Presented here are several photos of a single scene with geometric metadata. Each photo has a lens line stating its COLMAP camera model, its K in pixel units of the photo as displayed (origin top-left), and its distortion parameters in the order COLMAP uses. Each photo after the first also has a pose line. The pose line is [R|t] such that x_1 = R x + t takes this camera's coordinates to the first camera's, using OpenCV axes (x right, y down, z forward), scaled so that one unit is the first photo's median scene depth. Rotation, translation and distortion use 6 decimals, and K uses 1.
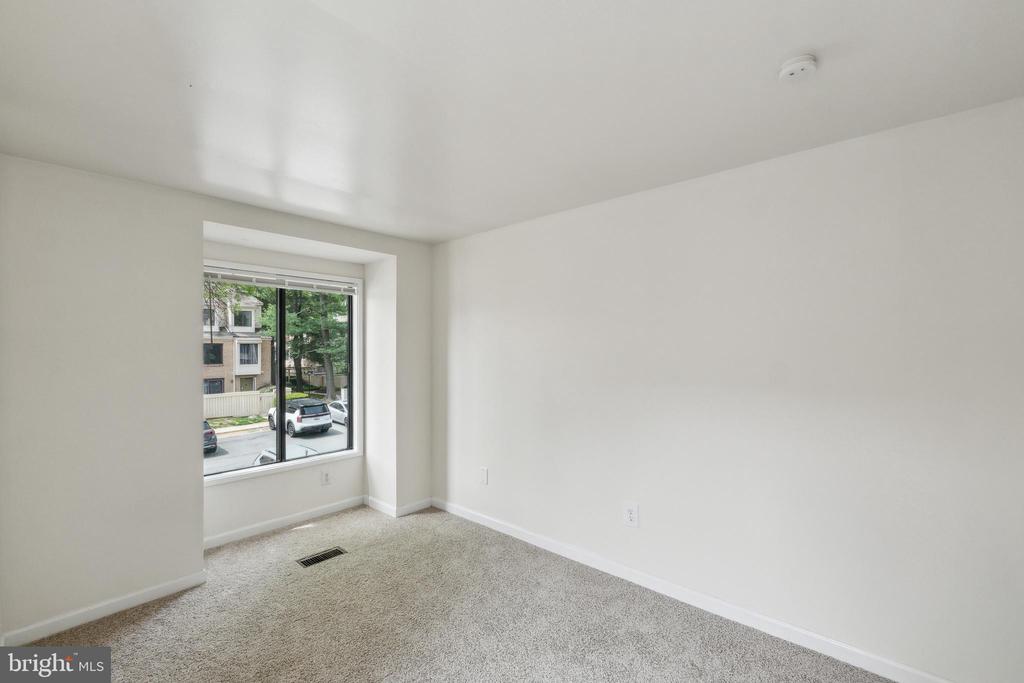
lens RADIAL K [[443.2, 0, 515.5], [0, 443.2, 343.8], [0, 0, 1]] dist [0.001836, 0.000498]
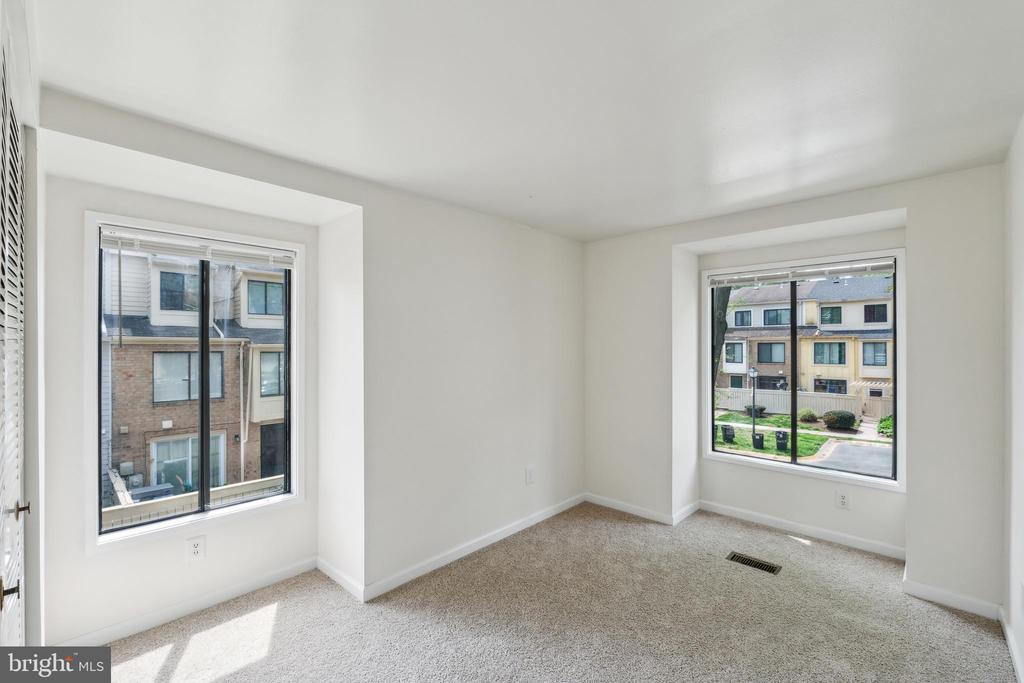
lens RADIAL K [[443.2, 0, 511.8], [0, 443.2, 344.9], [0, 0, 1]] dist [0.001836, 0.000498]
pose [[-0.041651, -0.003403, -0.999126, 0.468220], [0.006058, 0.999975, -0.003658, 0.011060], [0.999114, -0.006205, -0.041629, 0.456143]]
